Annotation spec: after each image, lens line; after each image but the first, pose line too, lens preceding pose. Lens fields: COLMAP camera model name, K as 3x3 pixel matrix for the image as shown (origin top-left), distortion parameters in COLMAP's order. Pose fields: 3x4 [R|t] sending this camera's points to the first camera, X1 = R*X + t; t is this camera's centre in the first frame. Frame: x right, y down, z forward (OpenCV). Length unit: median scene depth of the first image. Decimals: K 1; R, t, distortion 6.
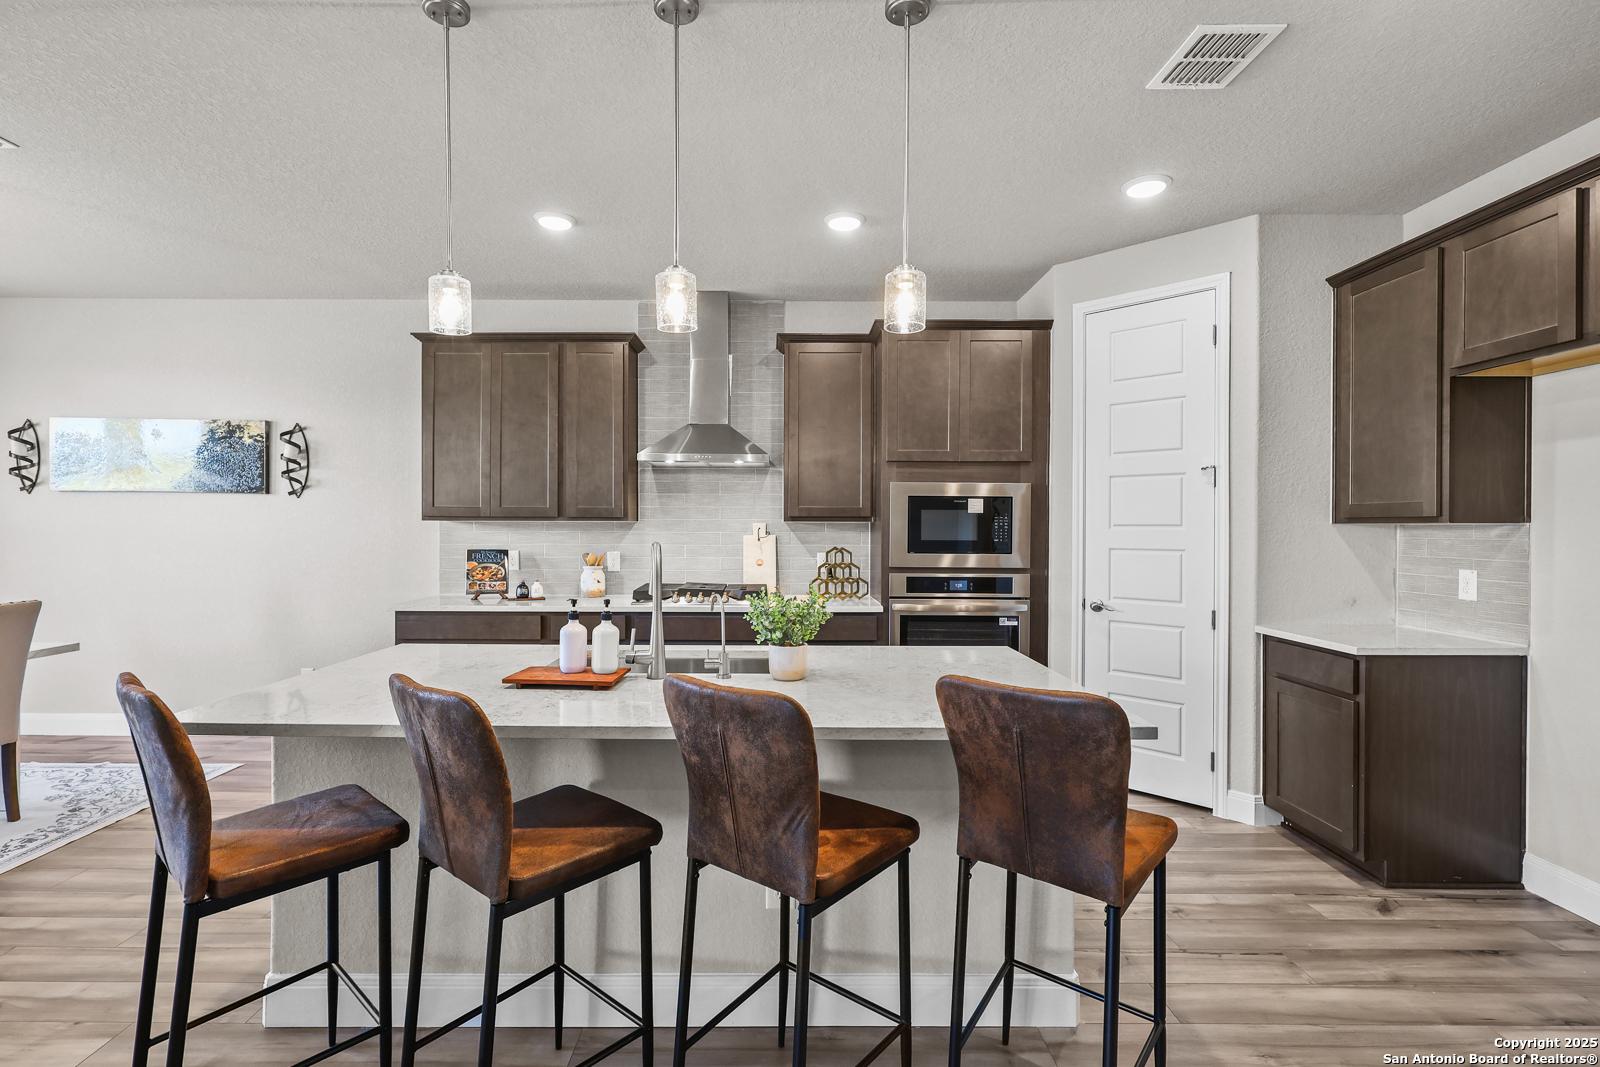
lens RADIAL K [[745.3, 0, 787.6], [0, 745.3, 534.2], [0, 0, 1]] dist [-0.007651, 0.002070]
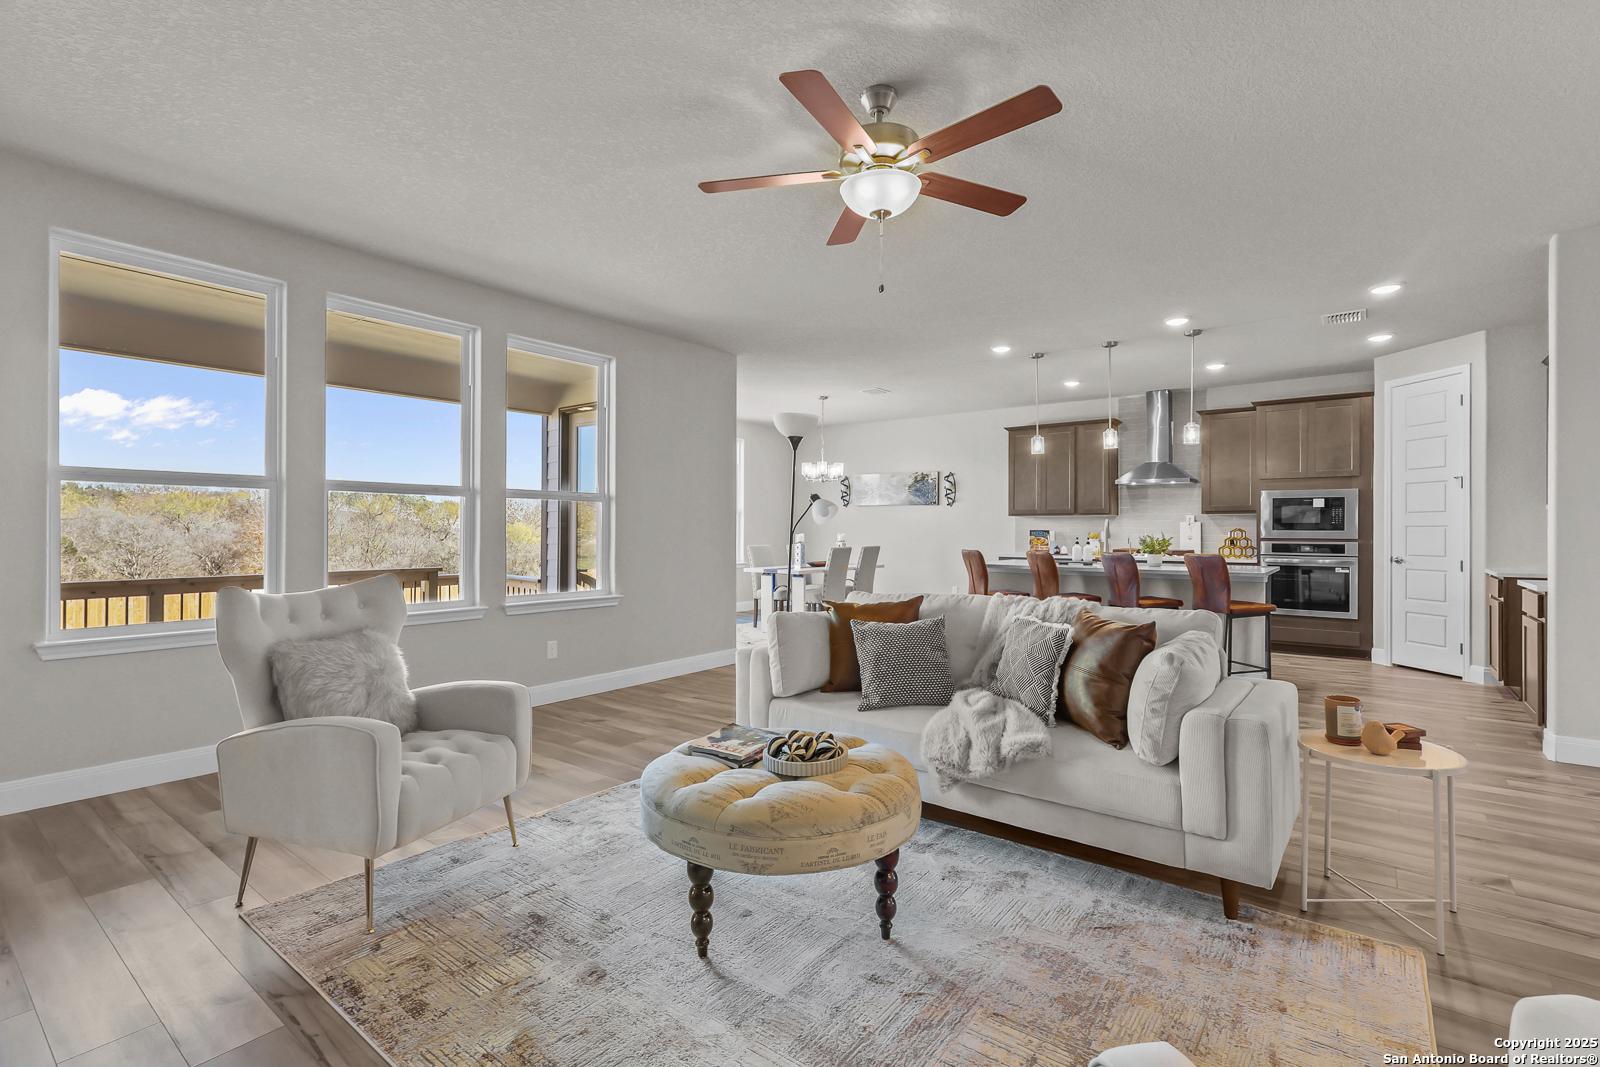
lens RADIAL K [[745.3, 0, 797.1], [0, 745.3, 530.8], [0, 0, 1]] dist [-0.007651, 0.002070]
pose [[0.787054, -0.001460, -0.616883, 0.359605], [-0.006076, 0.999930, -0.010118, 0.051126], [0.616854, 0.011712, 0.786990, -1.096066]]
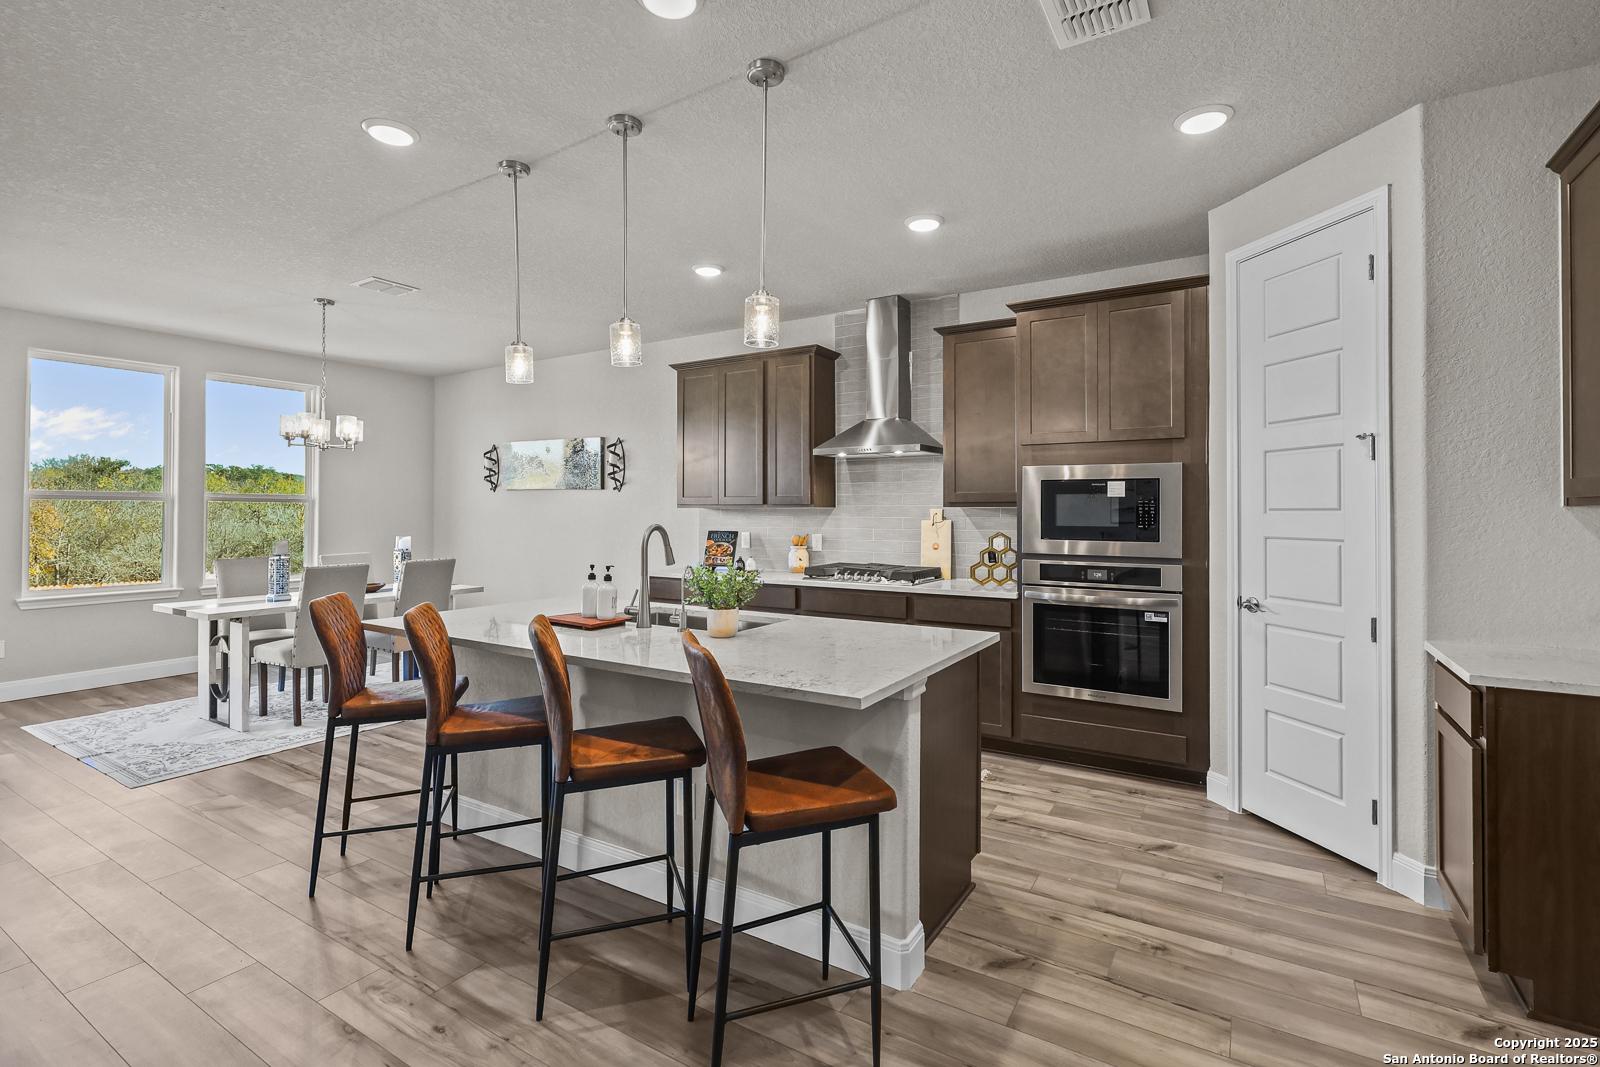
lens RADIAL K [[745.3, 0, 801.8], [0, 745.3, 506.3], [0, 0, 1]] dist [-0.007651, 0.002070]
pose [[0.848957, -0.006775, -0.528419, 0.404468], [-0.003435, 0.999826, -0.018337, 0.001430], [0.528451, 0.017383, 0.848786, 0.013474]]
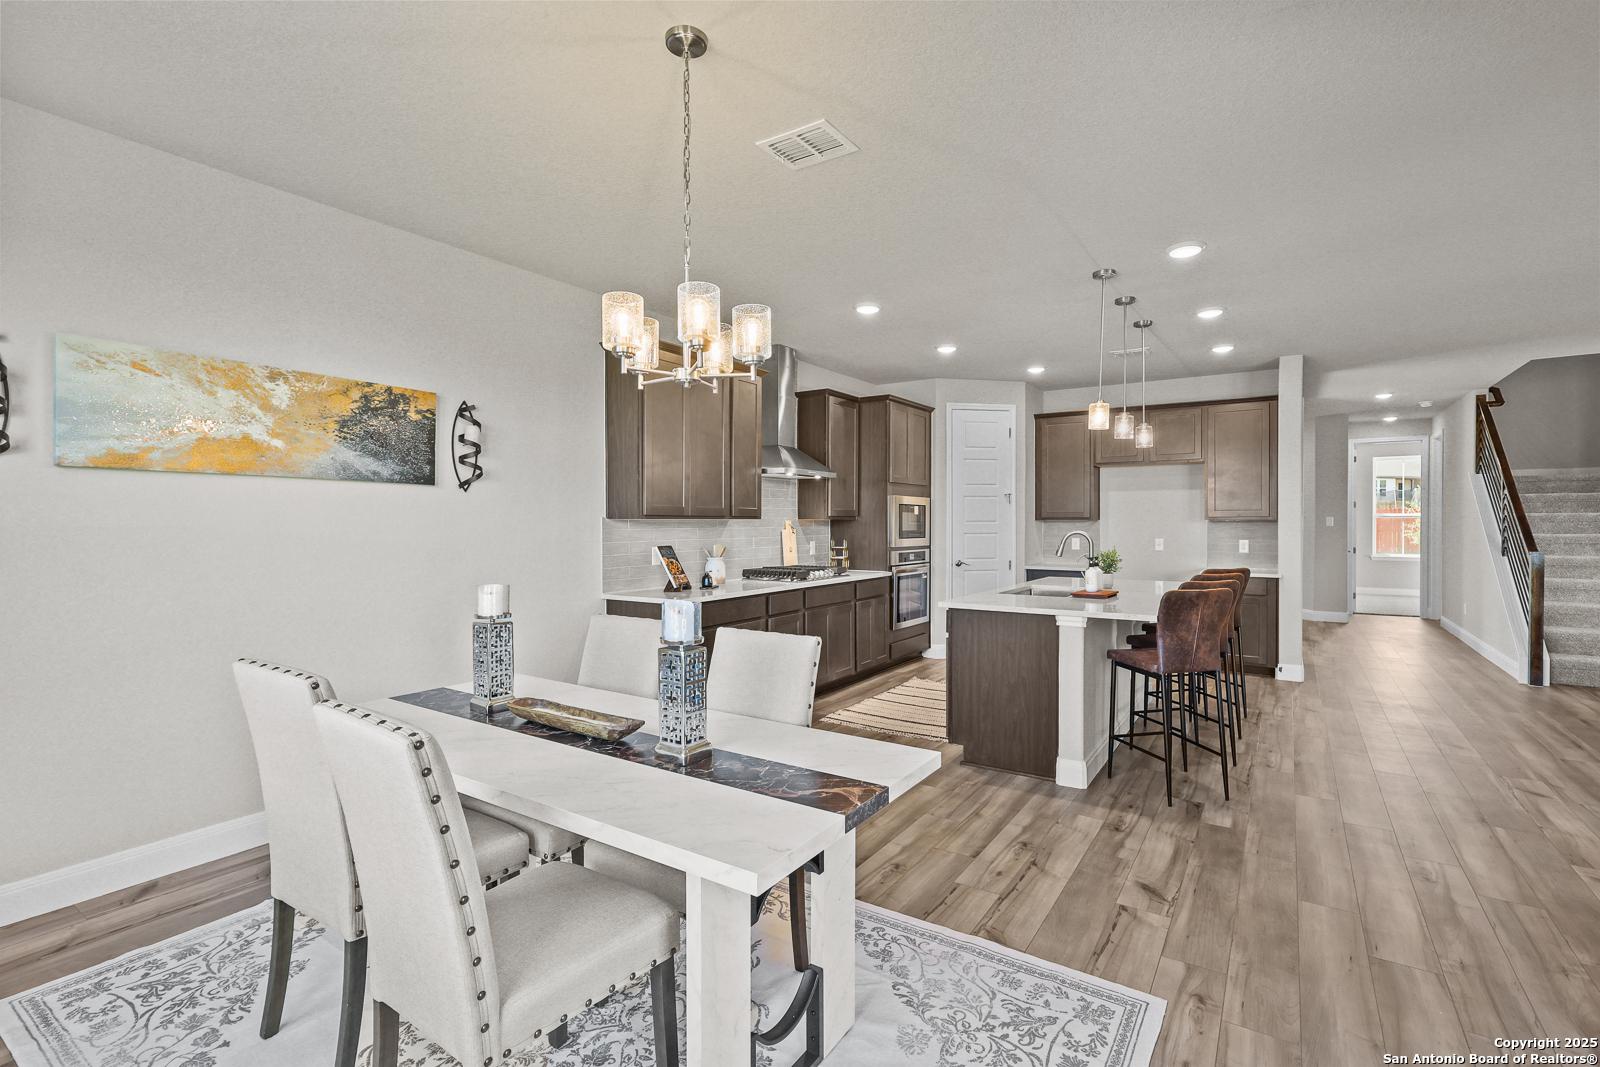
lens RADIAL K [[745.3, 0, 800.4], [0, 745.3, 522.7], [0, 0, 1]] dist [-0.007651, 0.002070]
pose [[0.554039, -0.004084, 0.832481, -1.310618], [0.016370, 0.999848, -0.005990, -0.003887], [-0.832330, 0.016946, 0.554021, 0.269603]]
